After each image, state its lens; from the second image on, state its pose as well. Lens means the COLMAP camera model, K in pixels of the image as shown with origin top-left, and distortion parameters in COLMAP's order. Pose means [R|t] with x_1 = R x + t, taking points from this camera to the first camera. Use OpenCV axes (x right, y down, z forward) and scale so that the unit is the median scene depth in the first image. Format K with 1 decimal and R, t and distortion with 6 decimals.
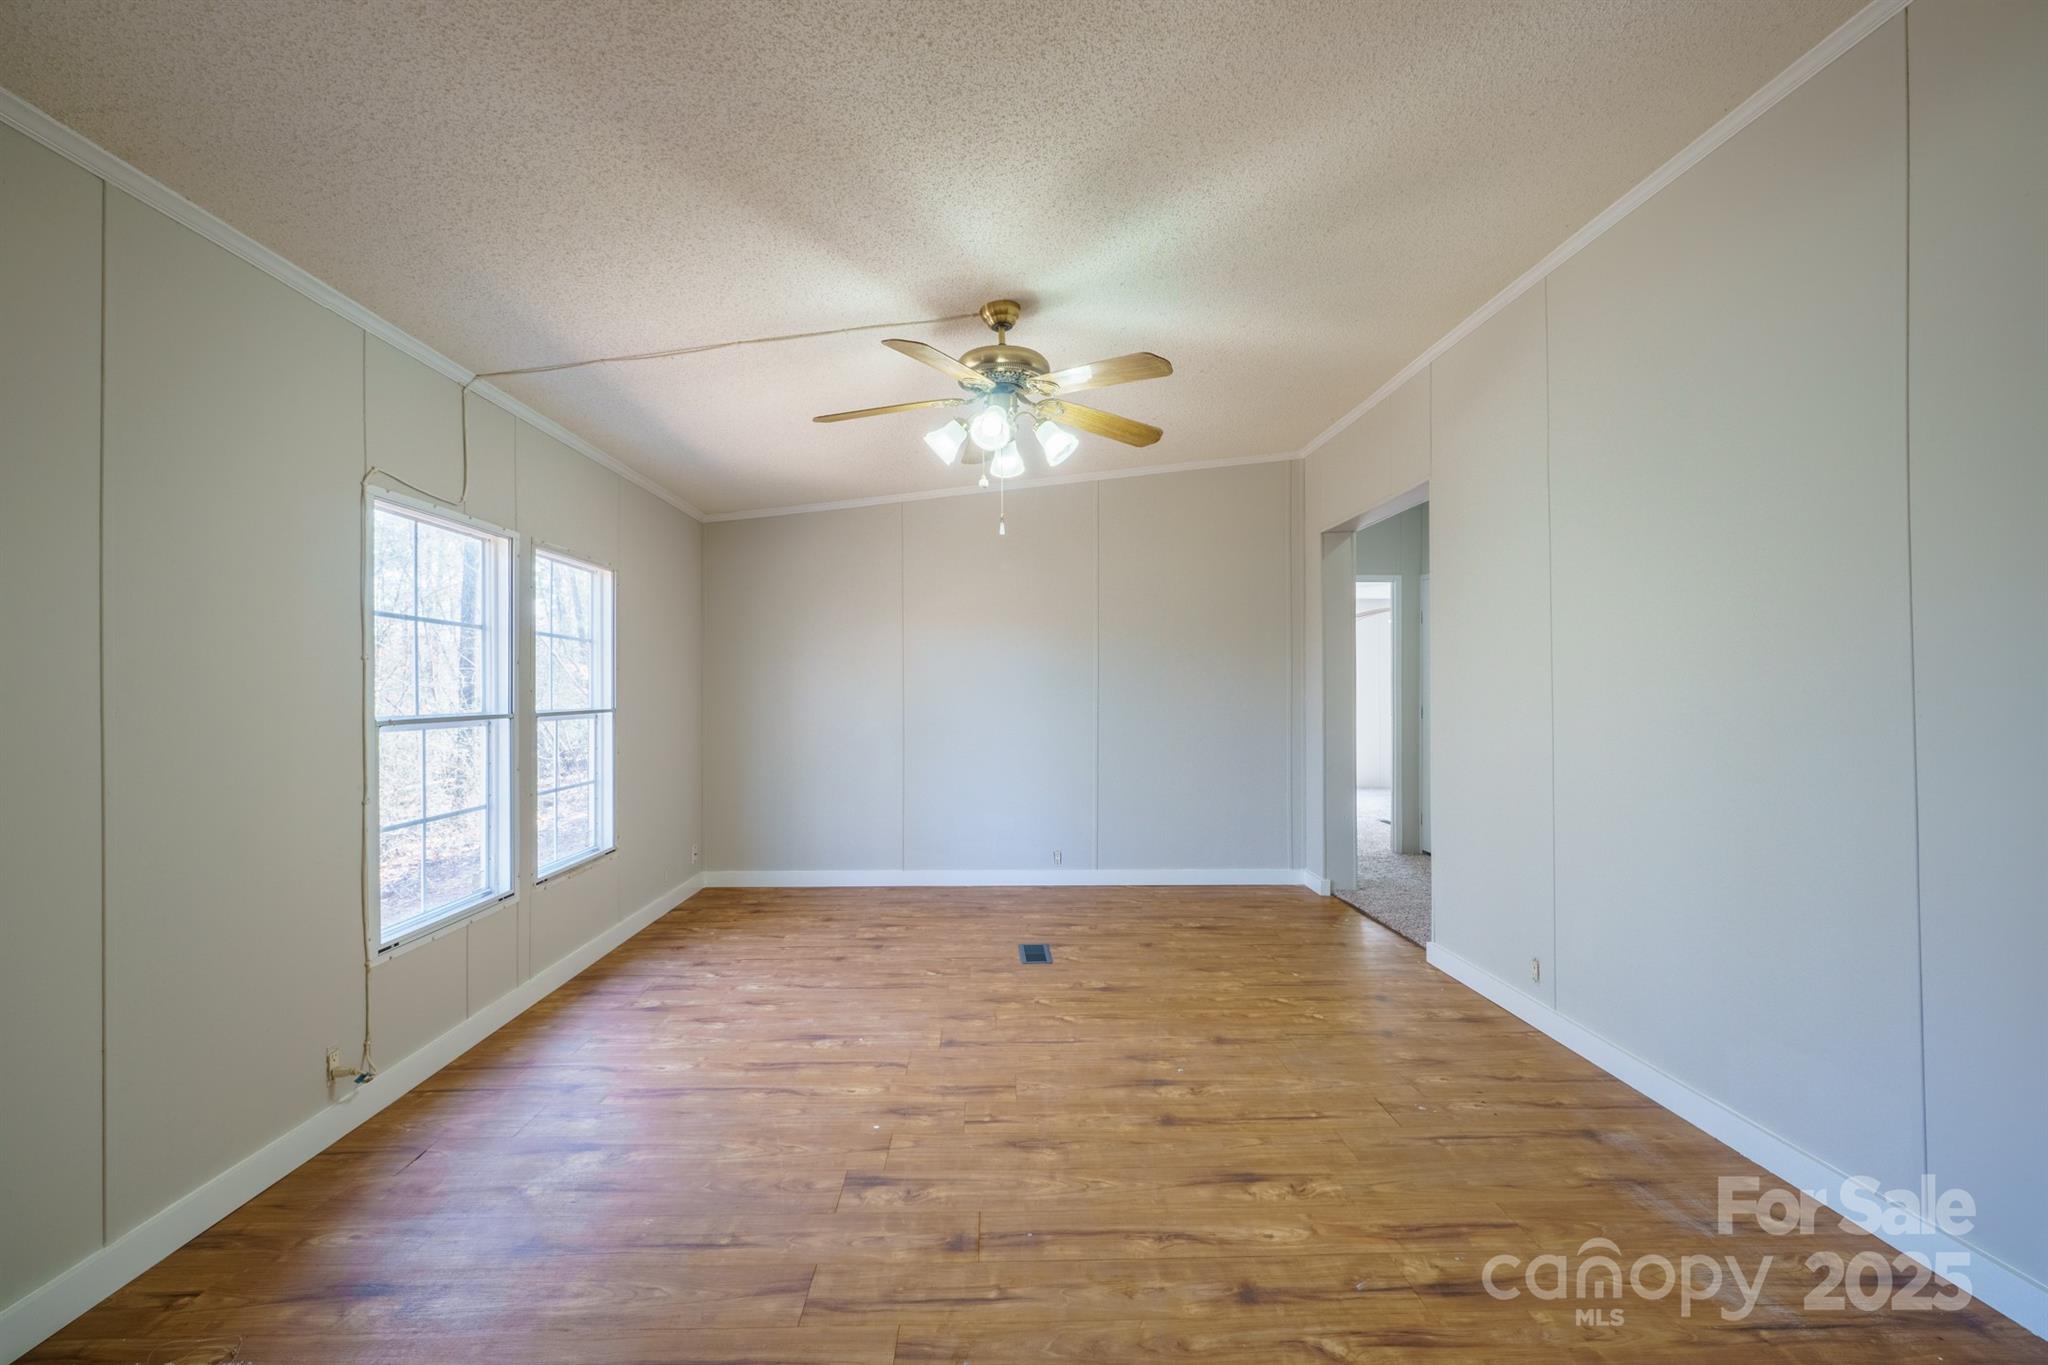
lens RADIAL K [[866.0, 0, 1016.2], [0, 866.0, 687.7], [0, 0, 1]] dist [-0.001843, -0.000094]
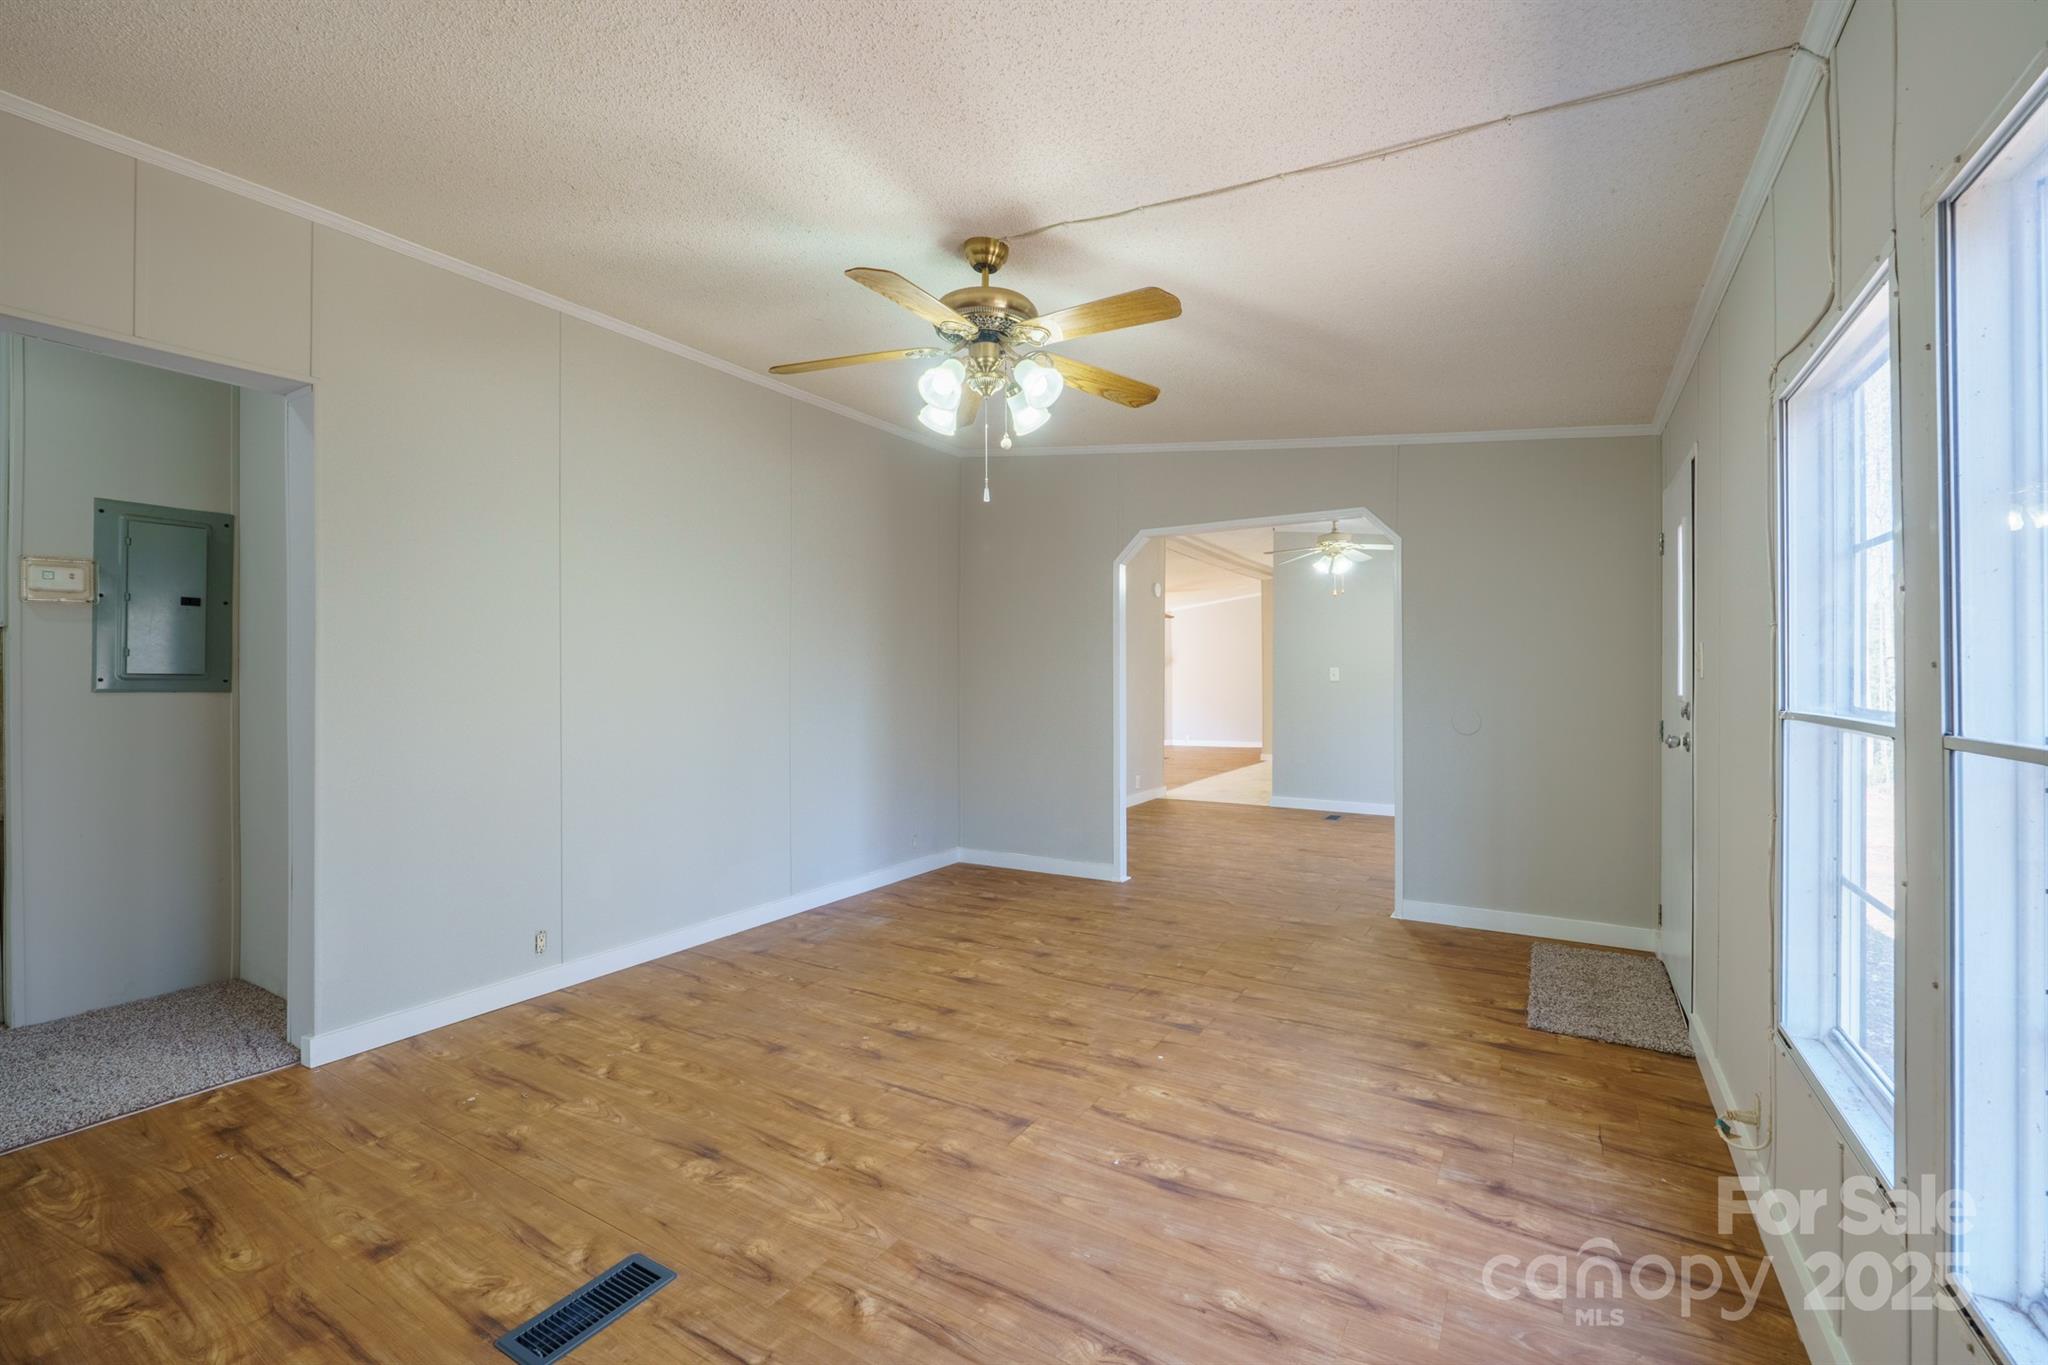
lens RADIAL K [[866.0, 0, 1019.6], [0, 866.0, 678.7], [0, 0, 1]] dist [-0.001843, -0.000094]
pose [[-0.837103, 0.008739, 0.546976, -0.566680], [0.006077, 0.999959, -0.006676, 0.011844], [-0.547012, -0.002265, -0.837122, 1.836806]]
